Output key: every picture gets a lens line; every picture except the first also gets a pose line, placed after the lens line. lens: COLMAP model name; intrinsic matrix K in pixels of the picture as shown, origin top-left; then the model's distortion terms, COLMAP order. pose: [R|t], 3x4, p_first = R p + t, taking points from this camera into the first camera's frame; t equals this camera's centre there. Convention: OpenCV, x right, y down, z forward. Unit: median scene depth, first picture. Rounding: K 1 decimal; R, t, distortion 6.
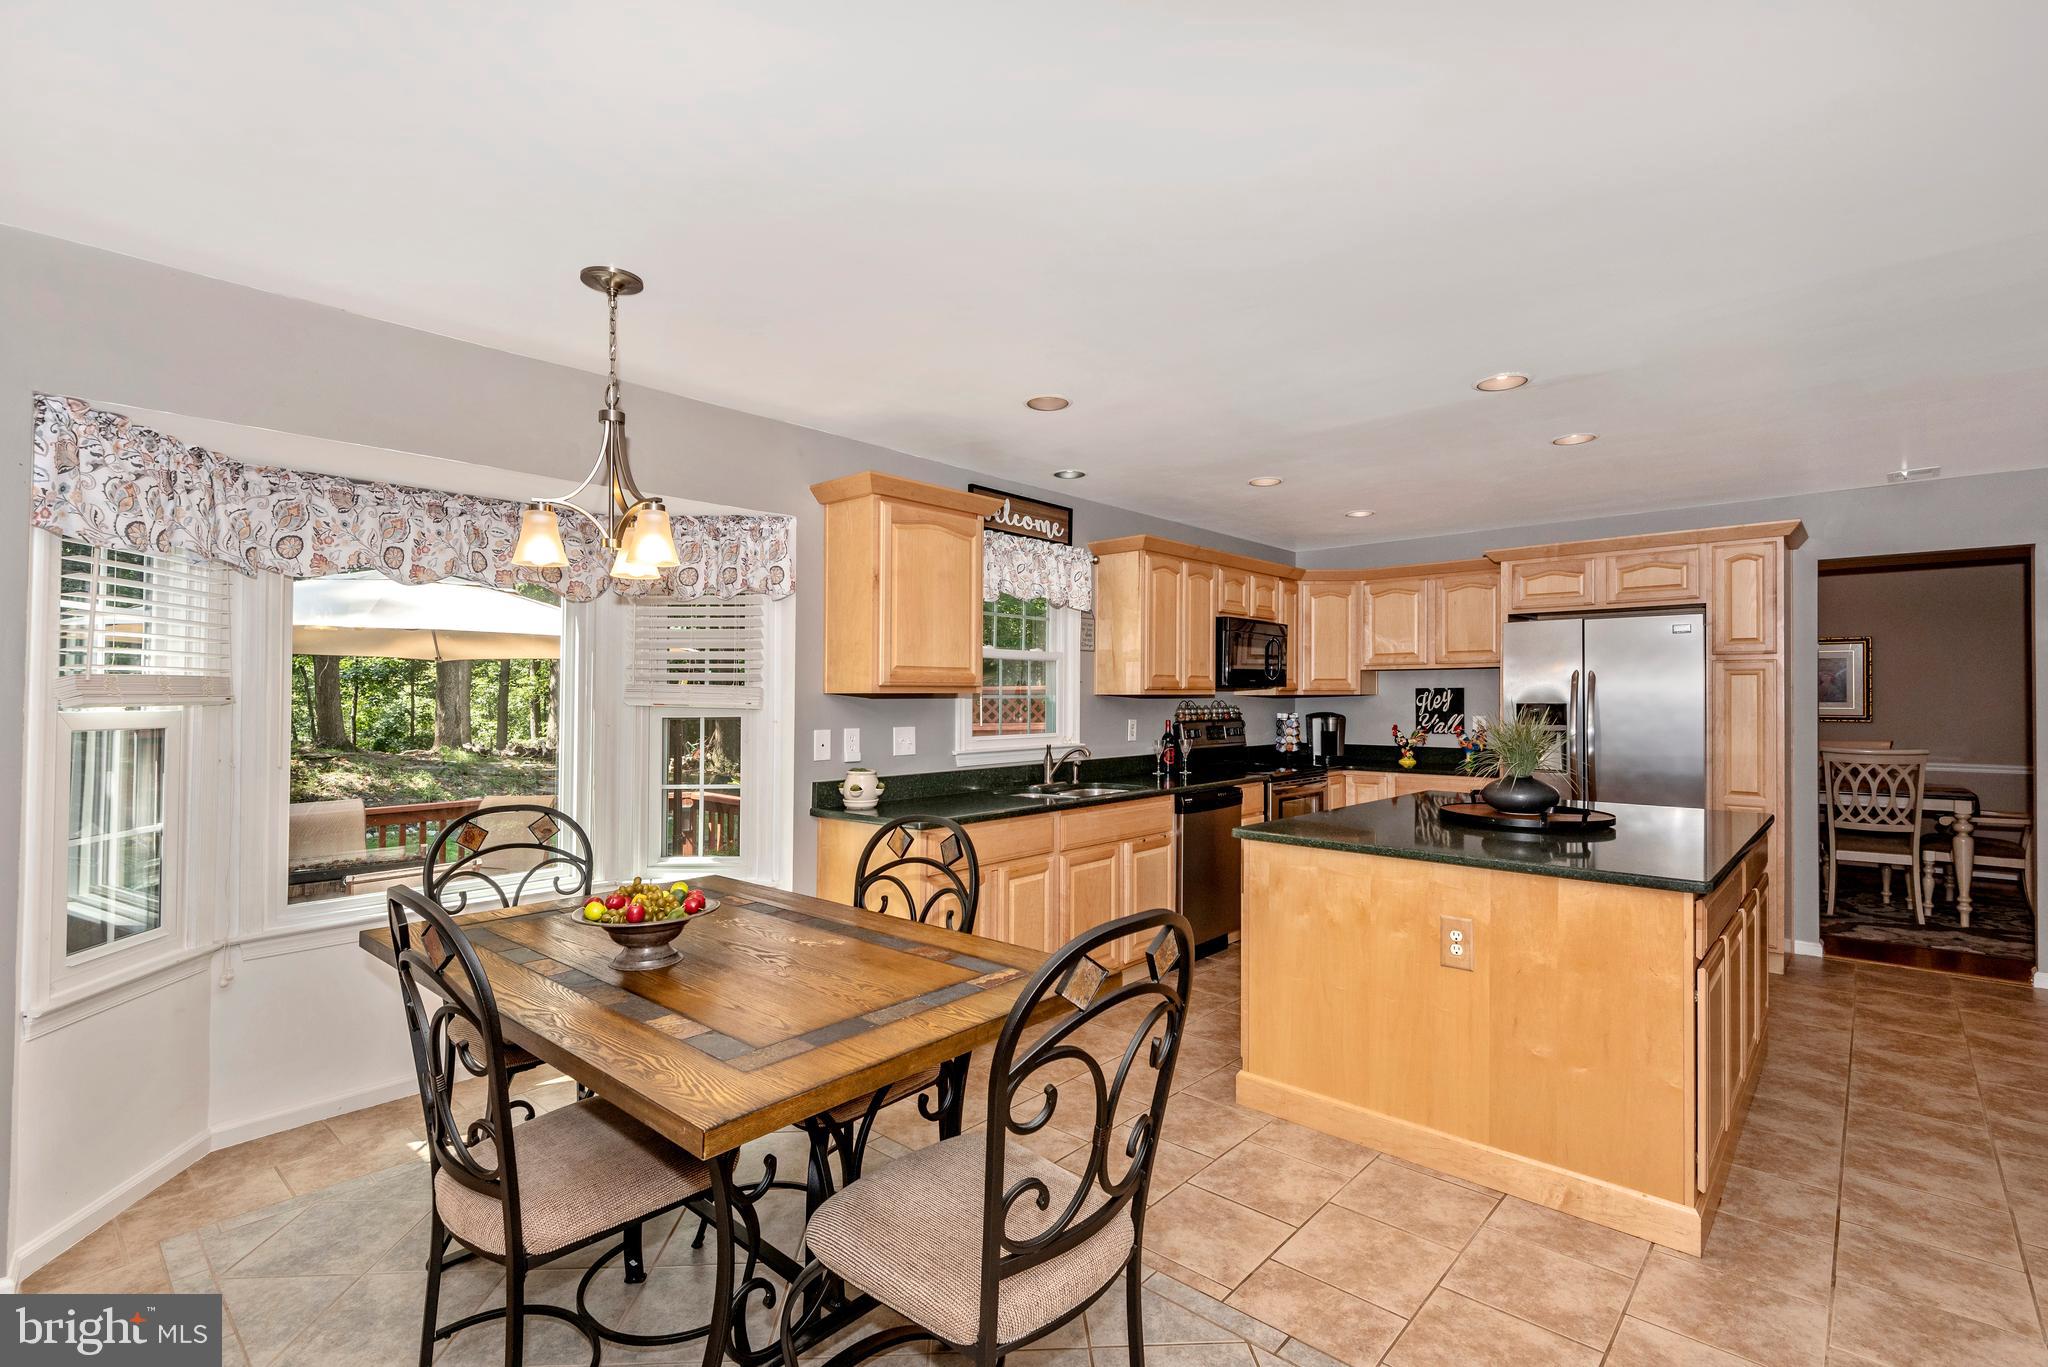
lens RADIAL K [[938.4, 0, 1006.2], [0, 938.4, 697.0], [0, 0, 1]] dist [0.020083, -0.011230]
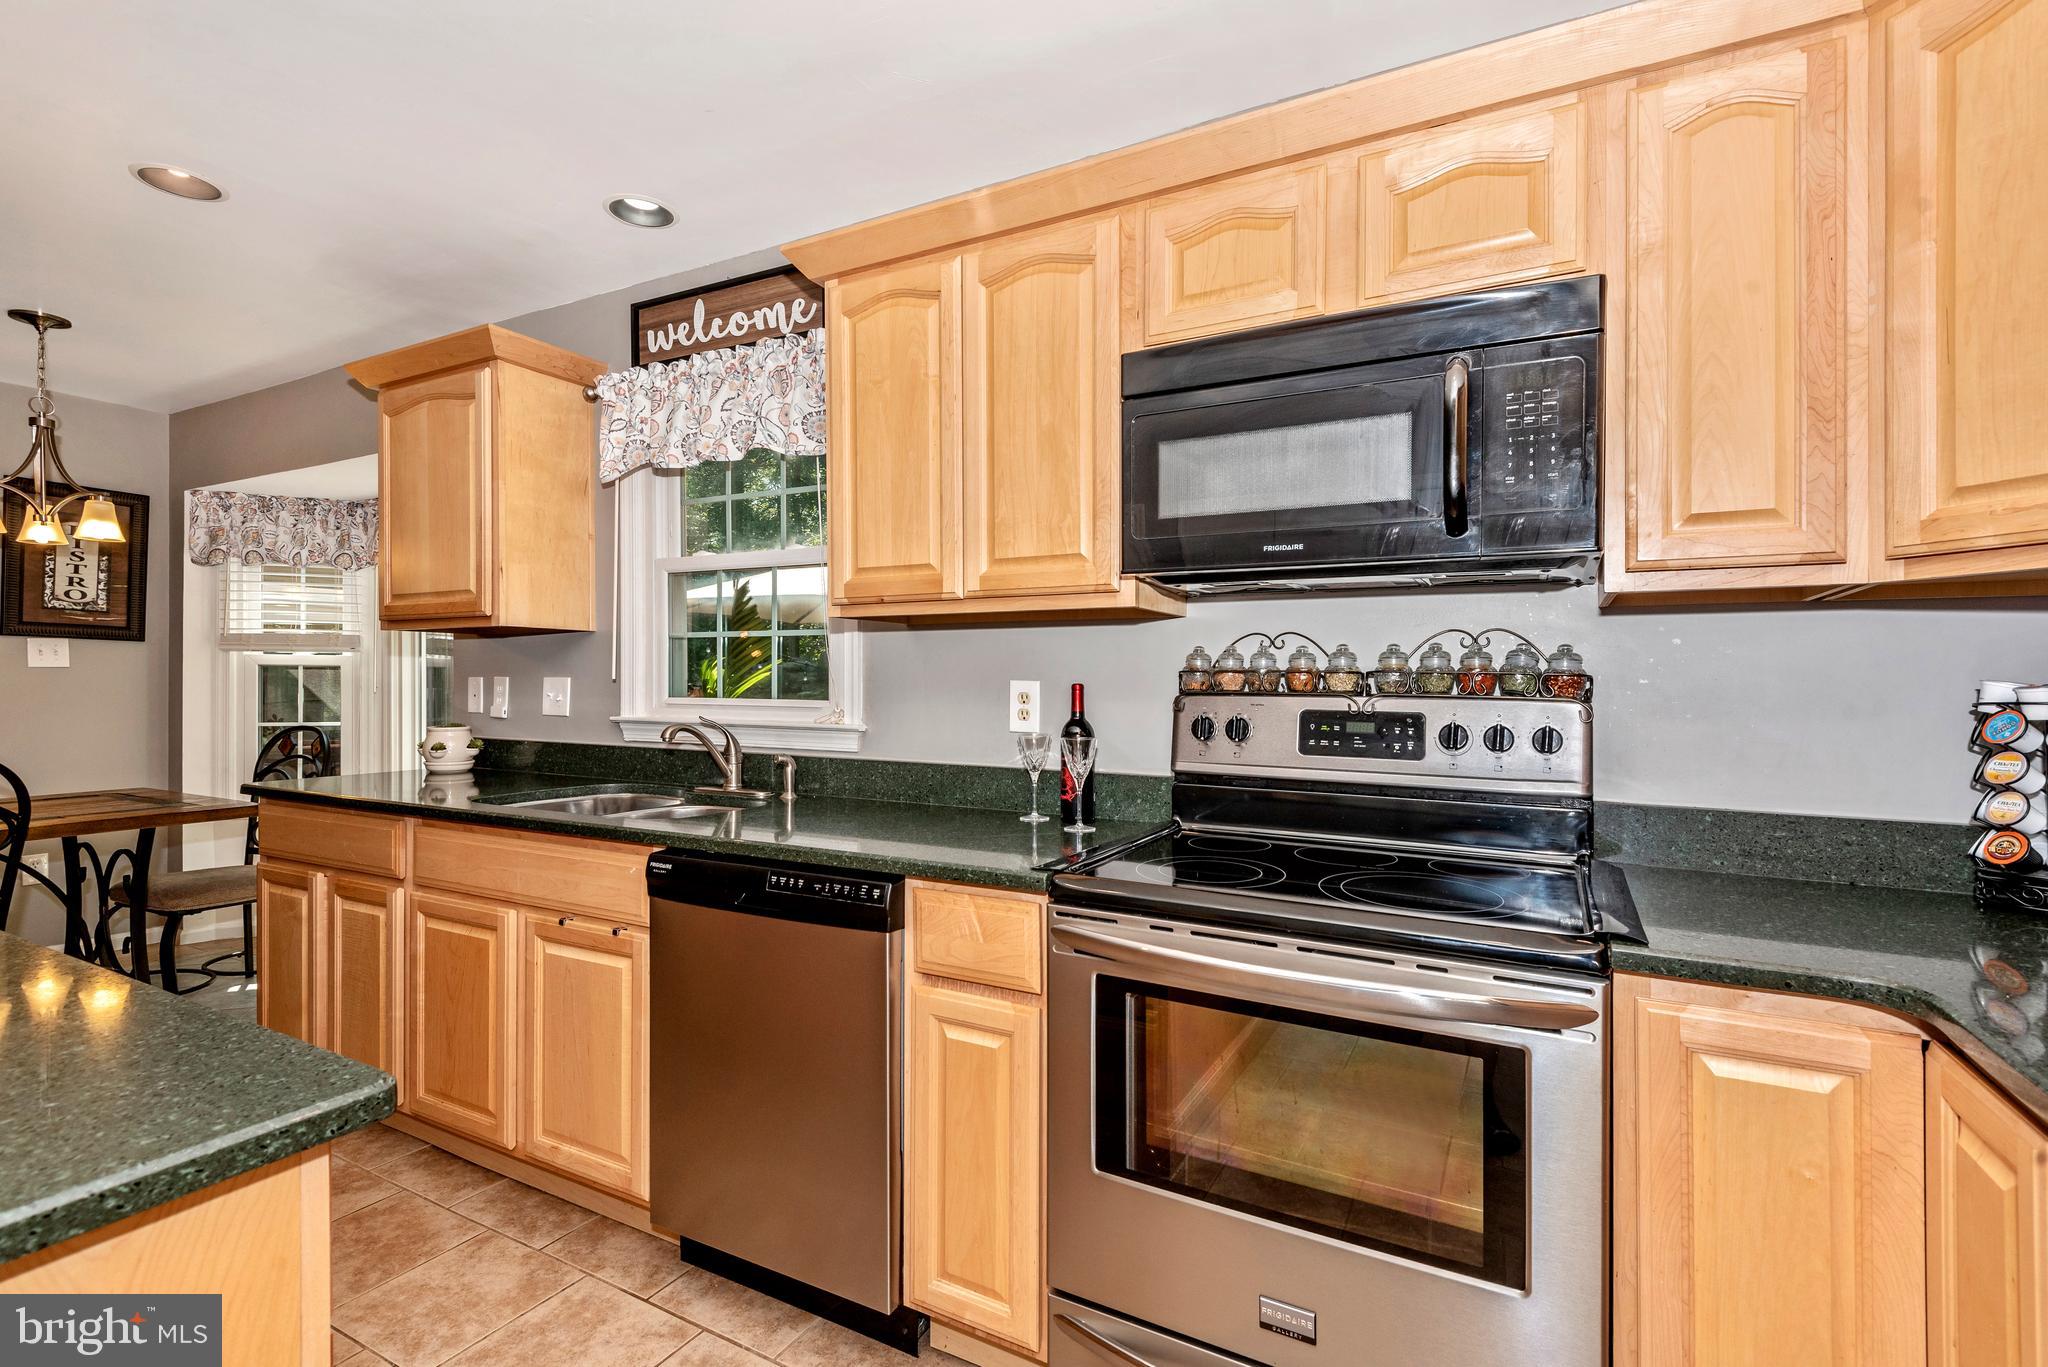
lens RADIAL K [[938.4, 0, 1020.3], [0, 938.4, 698.7], [0, 0, 1]] dist [0.020083, -0.011230]
pose [[0.233710, 0.022389, -0.972049, 0.587354], [-0.011060, 0.999731, 0.020368, 0.025423], [0.972243, 0.005991, 0.233895, 0.981016]]
